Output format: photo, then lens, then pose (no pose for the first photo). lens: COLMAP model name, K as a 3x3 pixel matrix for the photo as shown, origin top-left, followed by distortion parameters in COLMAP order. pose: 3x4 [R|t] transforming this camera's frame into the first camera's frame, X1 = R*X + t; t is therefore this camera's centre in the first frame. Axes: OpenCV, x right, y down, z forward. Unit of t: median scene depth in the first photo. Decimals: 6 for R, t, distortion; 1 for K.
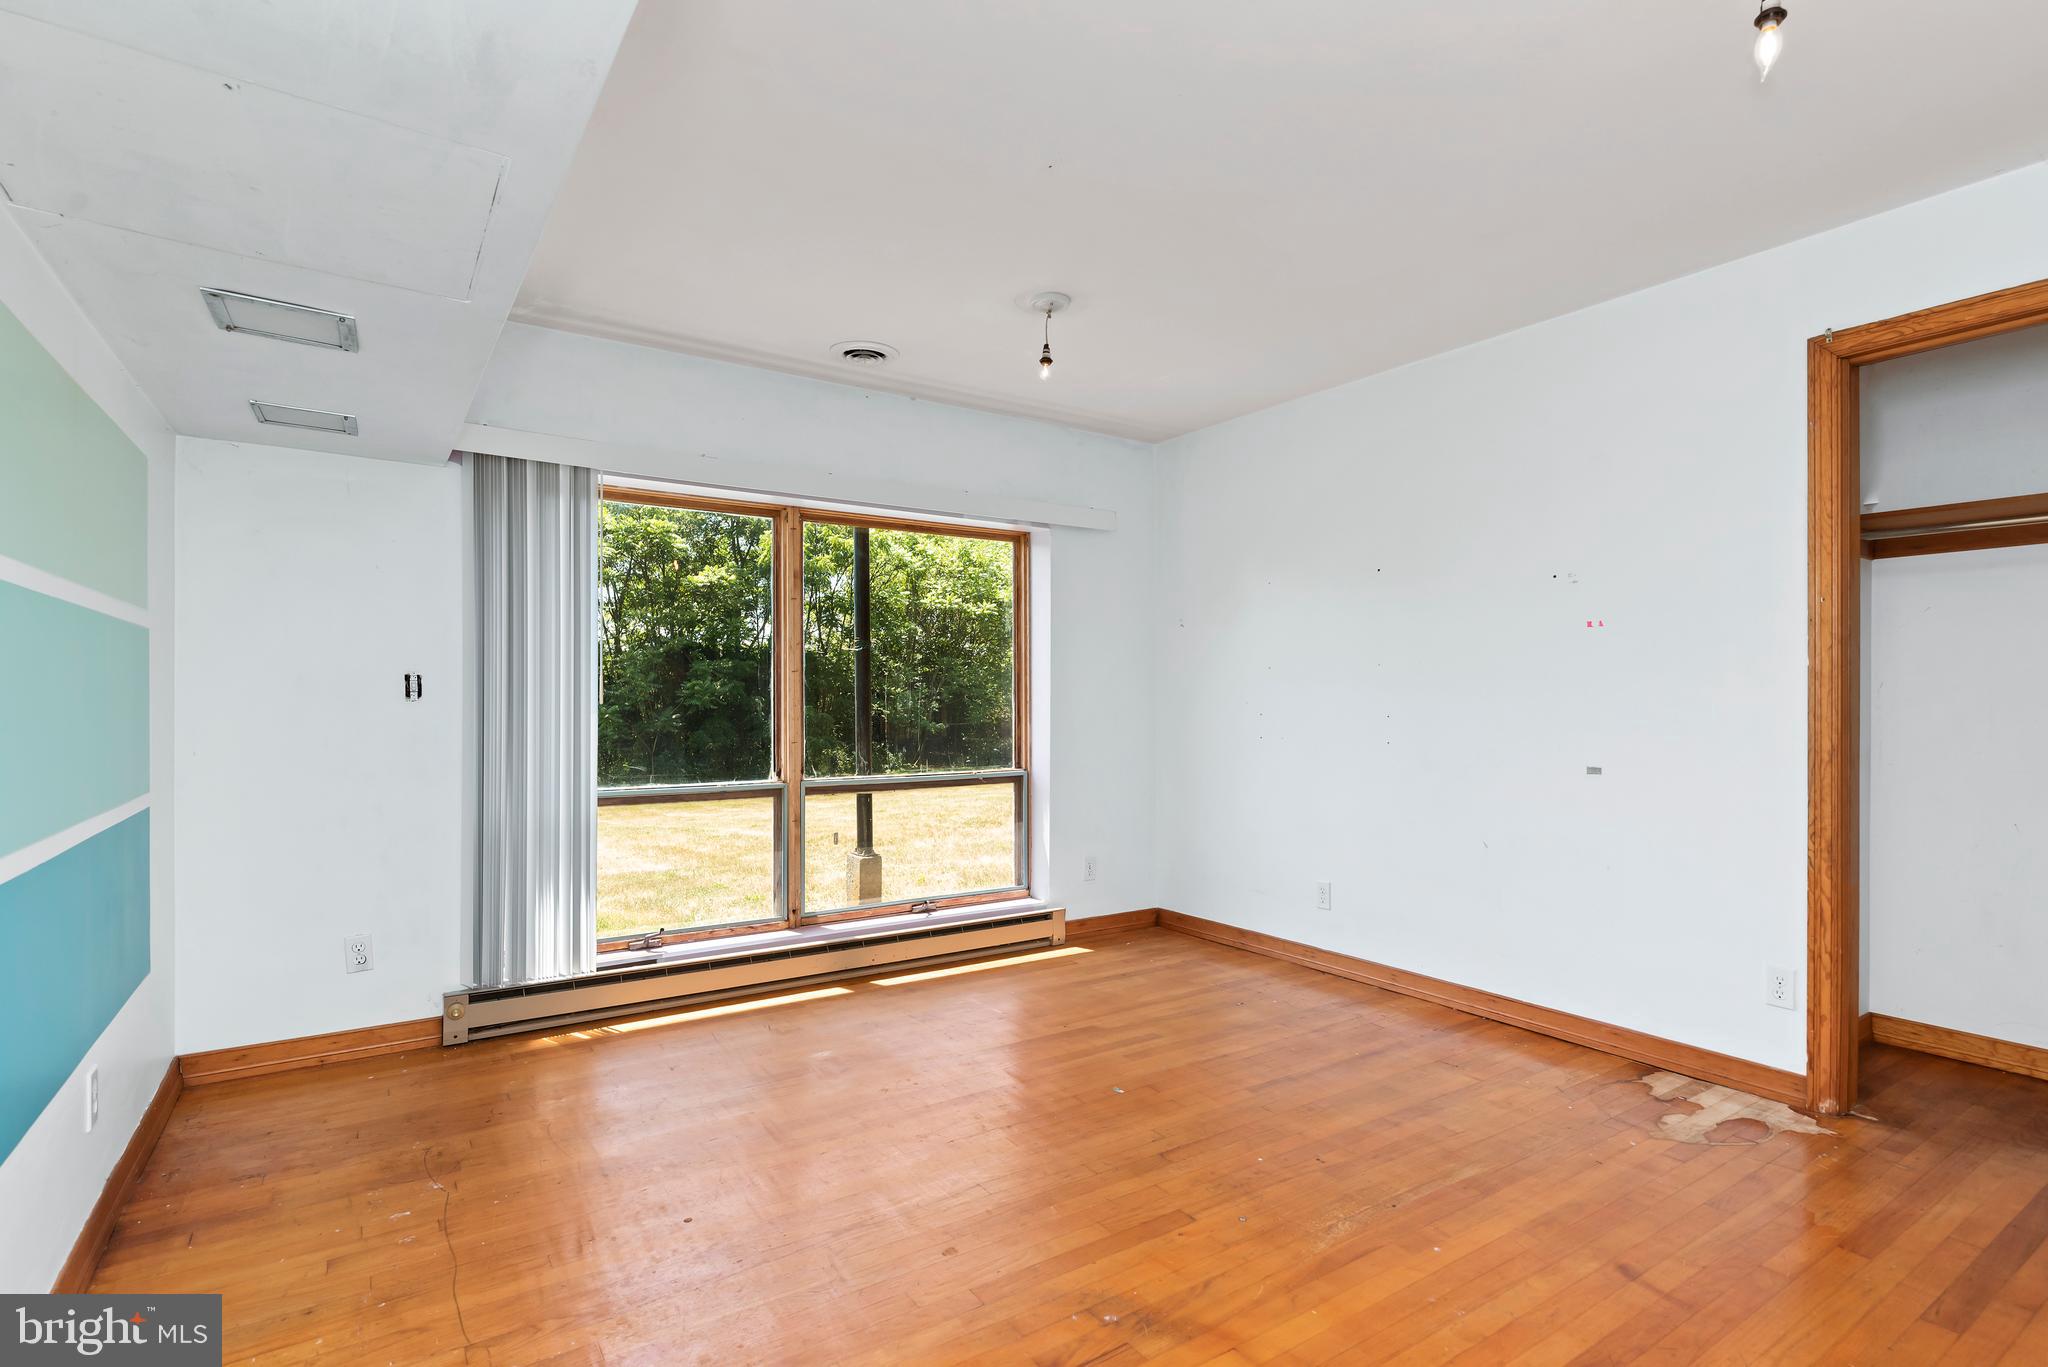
lens RADIAL K [[1013.1, 0, 1024.7], [0, 1013.1, 697.7], [0, 0, 1]] dist [-0.001357, 0.003502]
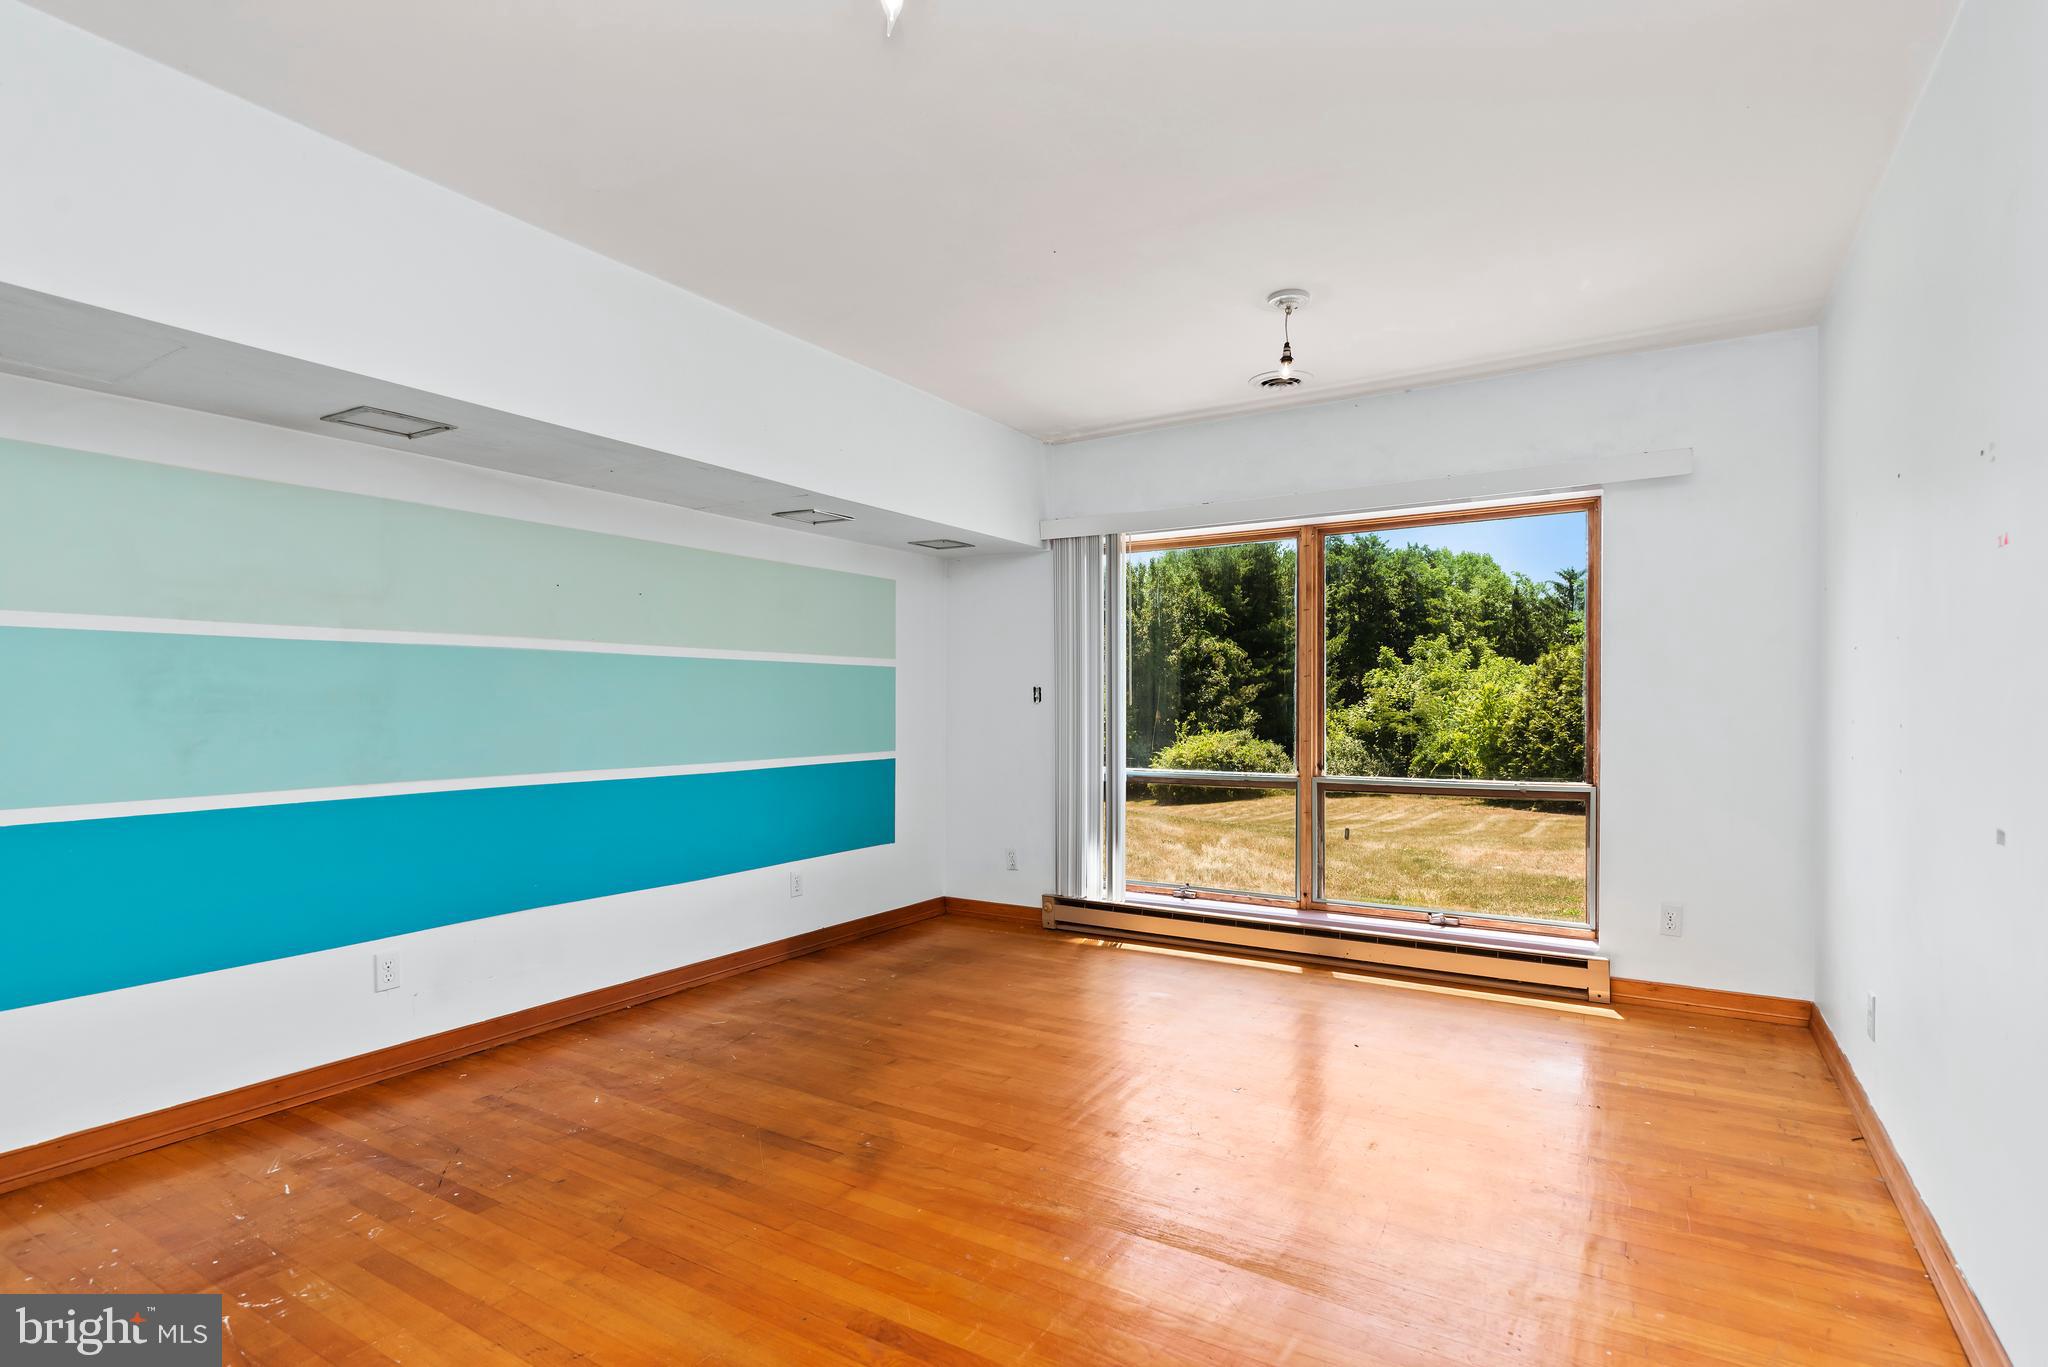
lens RADIAL K [[1013.1, 0, 1068.9], [0, 1013.1, 729.0], [0, 0, 1]] dist [-0.001357, 0.003502]
pose [[0.423304, 0.018283, -0.905803, 0.777315], [0.001666, 0.999779, 0.020958, 0.008445], [0.905986, -0.010380, 0.423180, 0.359487]]
